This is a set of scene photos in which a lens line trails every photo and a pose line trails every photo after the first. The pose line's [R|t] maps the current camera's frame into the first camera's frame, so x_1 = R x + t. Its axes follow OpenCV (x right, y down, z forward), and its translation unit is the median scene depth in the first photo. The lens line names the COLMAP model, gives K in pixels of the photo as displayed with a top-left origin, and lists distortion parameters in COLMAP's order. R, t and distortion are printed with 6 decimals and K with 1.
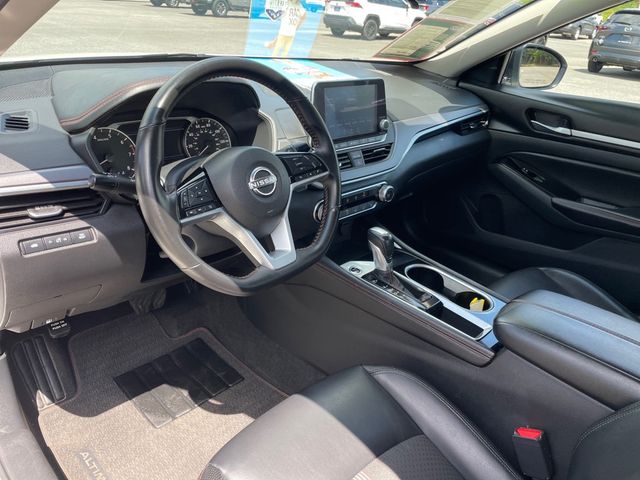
lens RADIAL K [[481.5, 0, 320.4], [0, 481.5, 239.8], [0, 0, 1]] dist [0.050464, -0.065630]
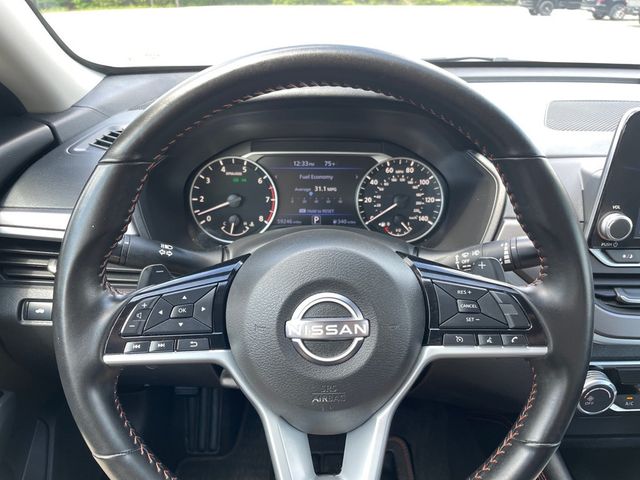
lens RADIAL K [[480.4, 0, 323.8], [0, 480.4, 241.4], [0, 0, 1]] dist [0.059127, -0.025268]
pose [[0.730813, 0.237095, -0.640077, 0.092769], [-0.254862, 0.964699, 0.066350, -0.167114], [0.633212, 0.114642, 0.765441, 0.496839]]
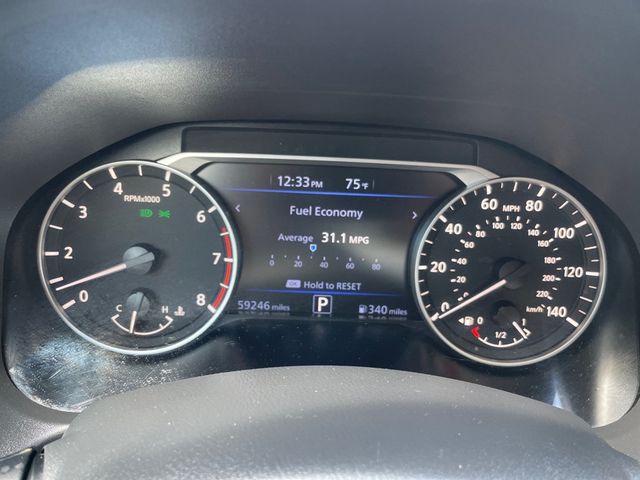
lens RADIAL K [[481.5, 0, 317.1], [0, 481.5, 243.2], [0, 0, 1]] dist [0.050464, -0.065630]
pose [[0.730512, 0.261689, -0.630770, -0.146254], [-0.291425, 0.954796, 0.058611, -0.200446], [0.617595, 0.141007, 0.773753, 0.730784]]
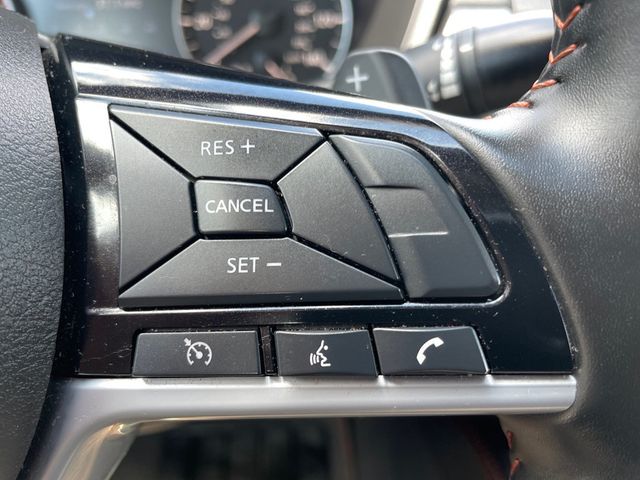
lens RADIAL K [[481.5, 0, 317.8], [0, 481.5, 239.5], [0, 0, 1]] dist [0.050464, -0.065630]
pose [[0.755002, 0.302644, -0.581703, 0.012623], [-0.225069, 0.952831, 0.203611, -0.138840], [0.615887, -0.022803, 0.787505, 0.785988]]
